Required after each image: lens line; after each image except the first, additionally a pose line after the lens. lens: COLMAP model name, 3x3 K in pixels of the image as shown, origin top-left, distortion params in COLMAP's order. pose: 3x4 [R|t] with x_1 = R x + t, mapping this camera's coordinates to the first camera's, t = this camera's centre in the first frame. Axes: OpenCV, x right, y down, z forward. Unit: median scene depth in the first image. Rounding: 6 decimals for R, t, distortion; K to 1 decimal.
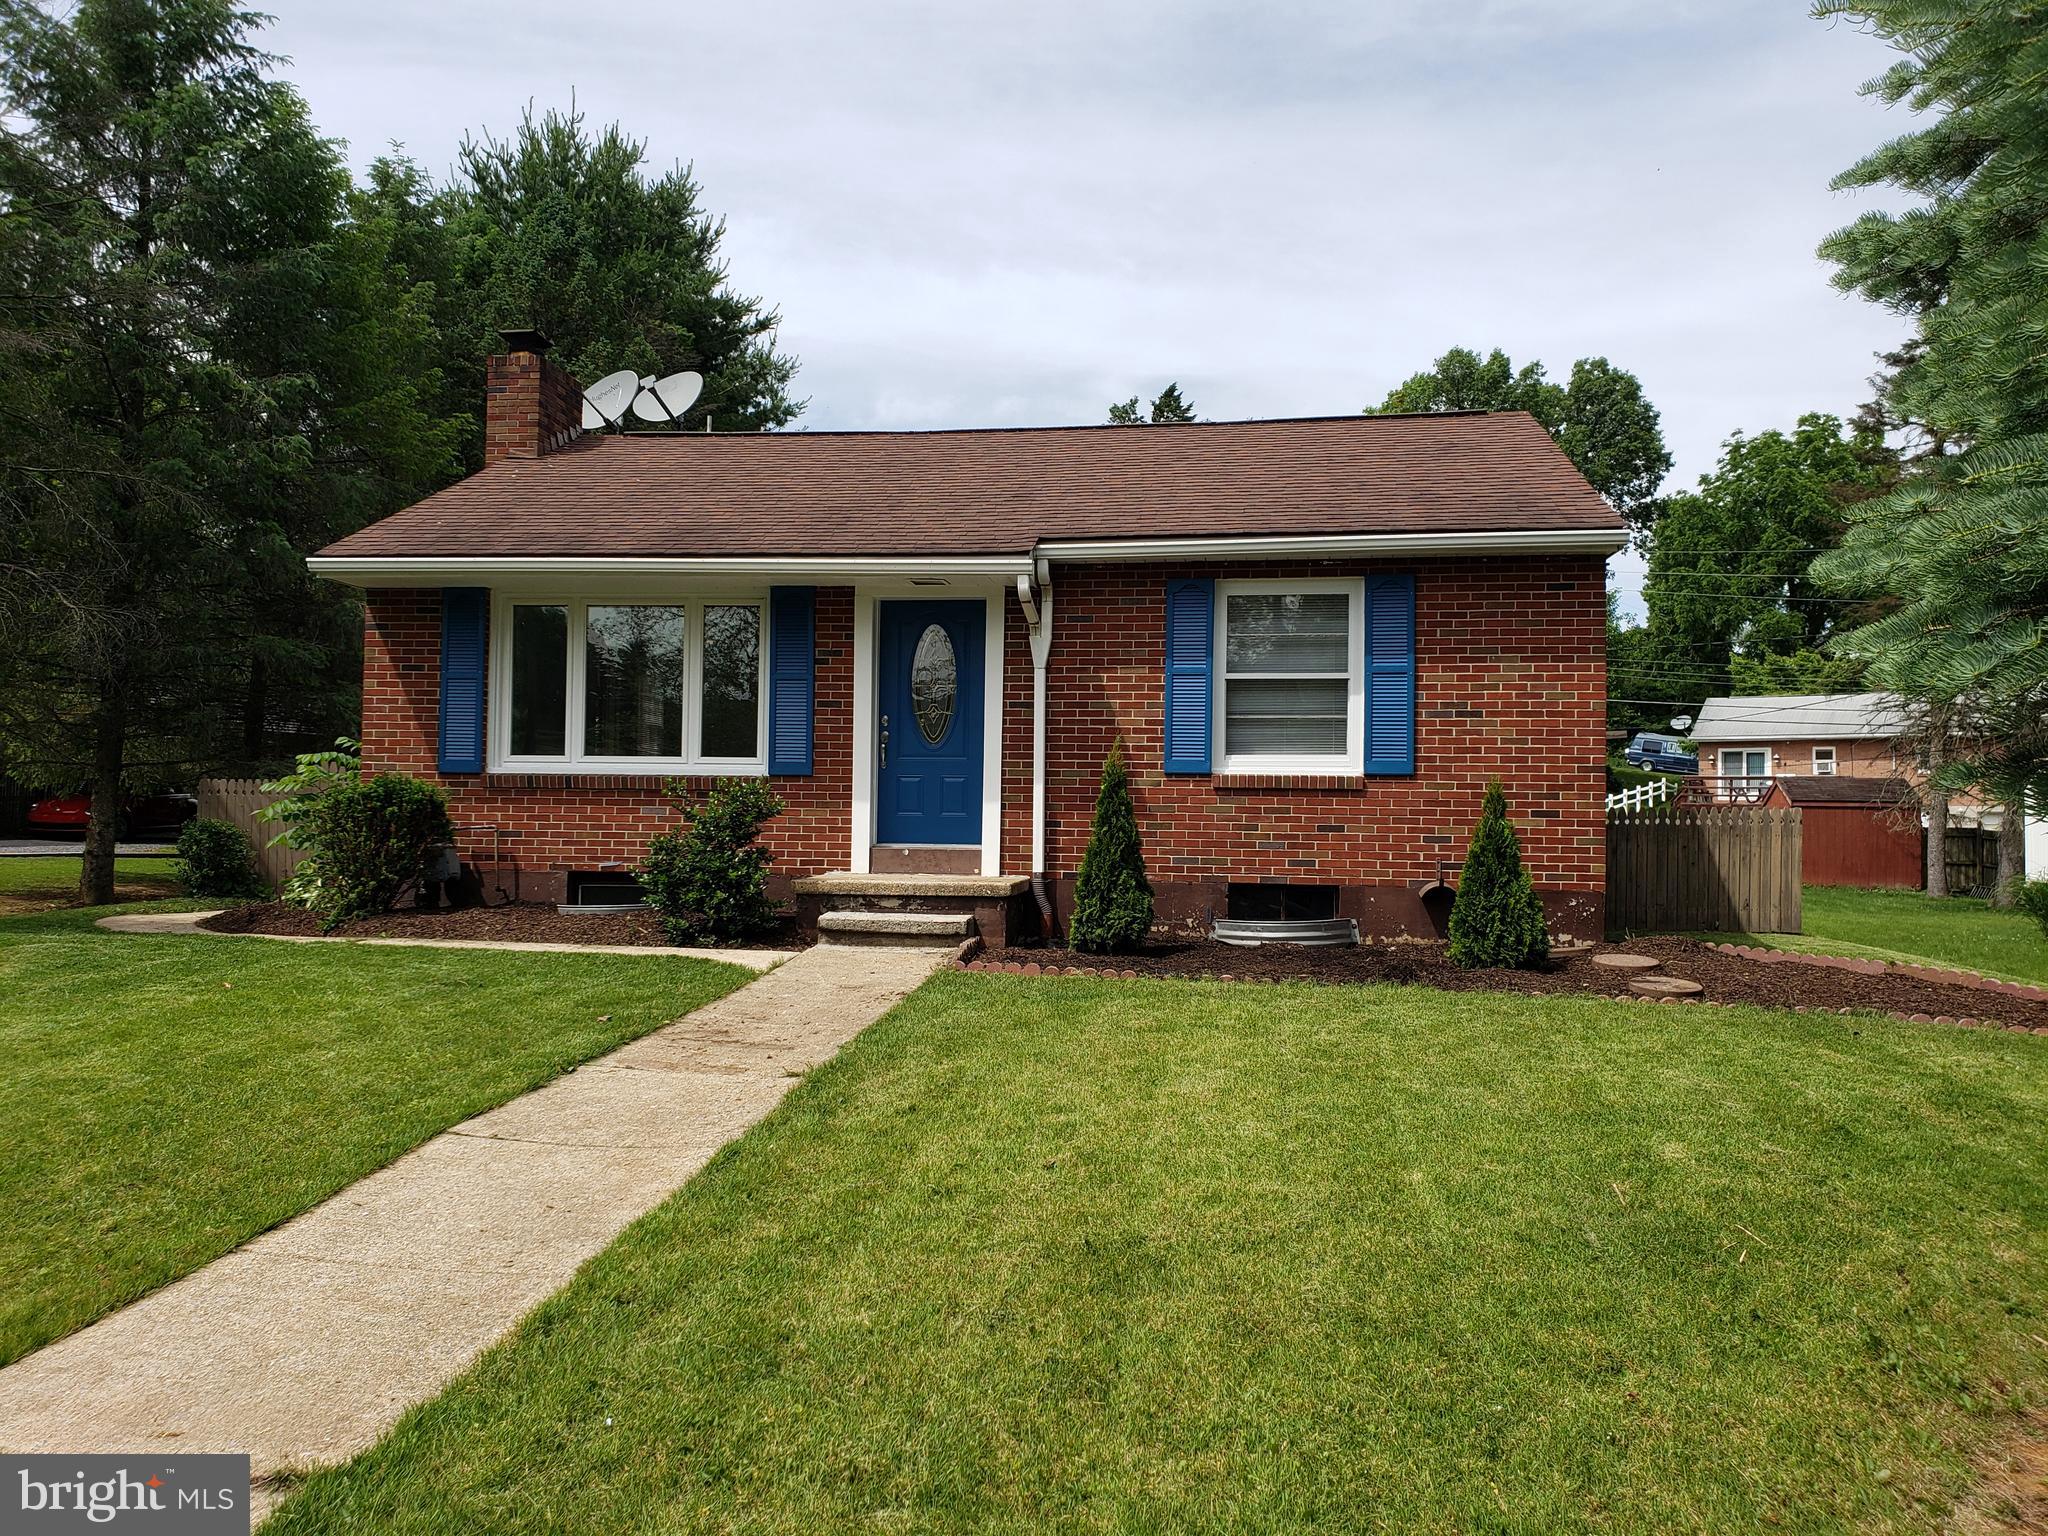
lens RADIAL K [[1597.8, 0, 1005.0], [0, 1597.8, 787.6], [0, 0, 1]] dist [0.083446, -0.066195]
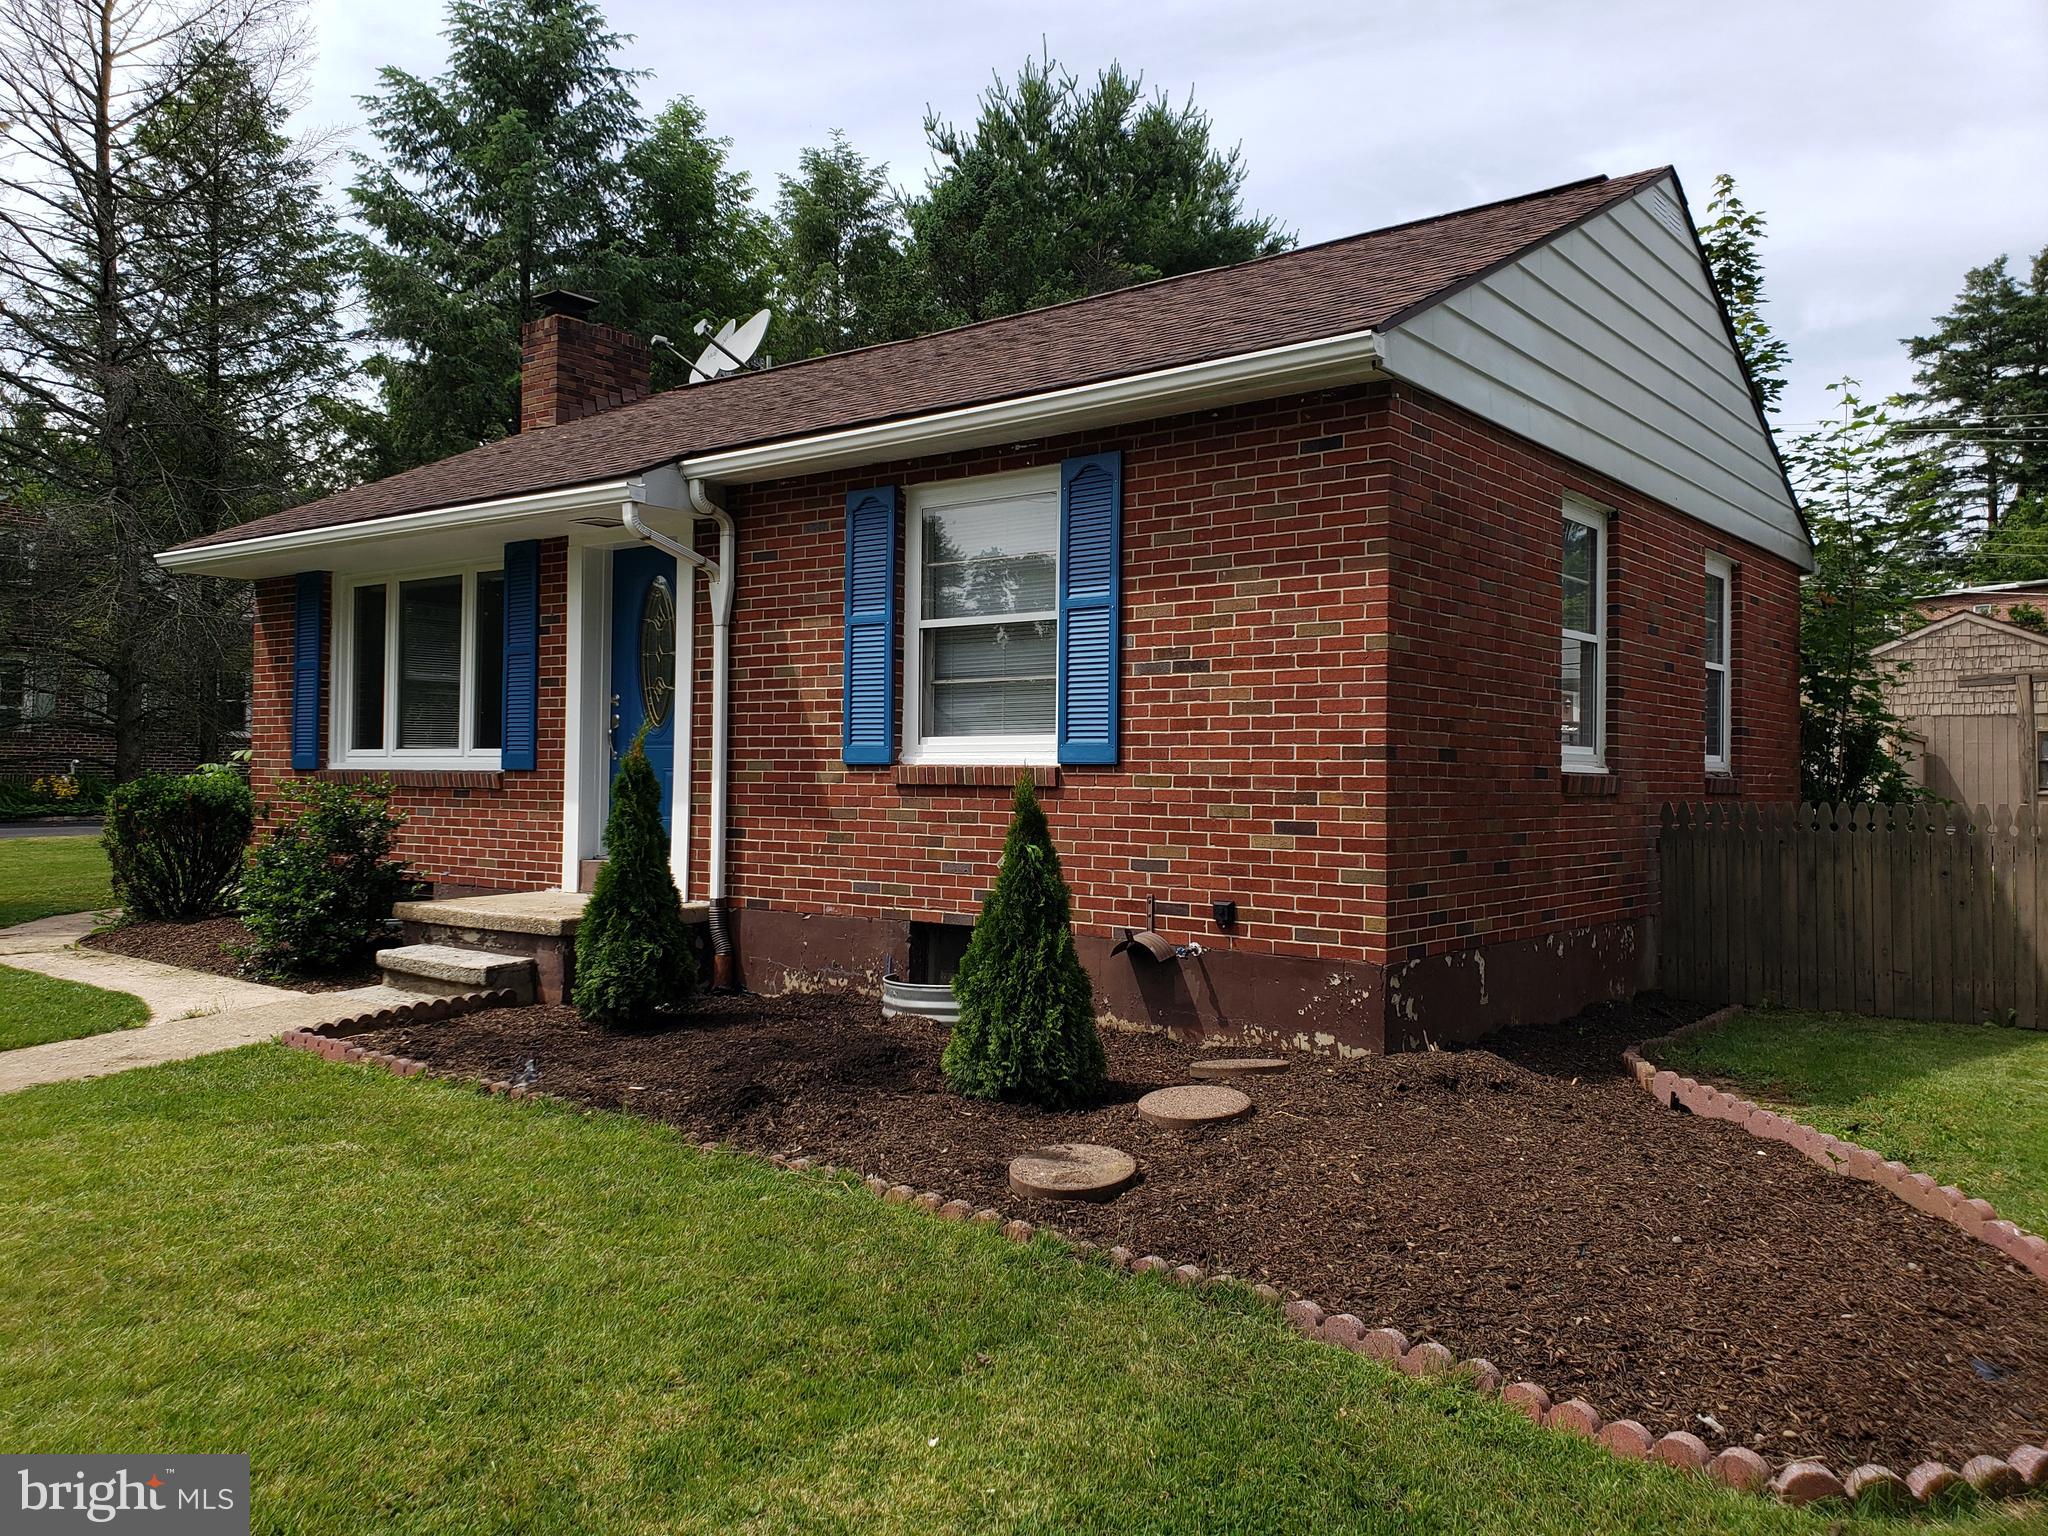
lens RADIAL K [[1597.8, 0, 1027.0], [0, 1597.8, 748.6], [0, 0, 1]] dist [0.083446, -0.066195]
pose [[0.866017, -0.015243, -0.499782, 0.531129], [0.015140, 0.999876, -0.004261, -0.011892], [0.499785, -0.003877, 0.866141, 0.423216]]
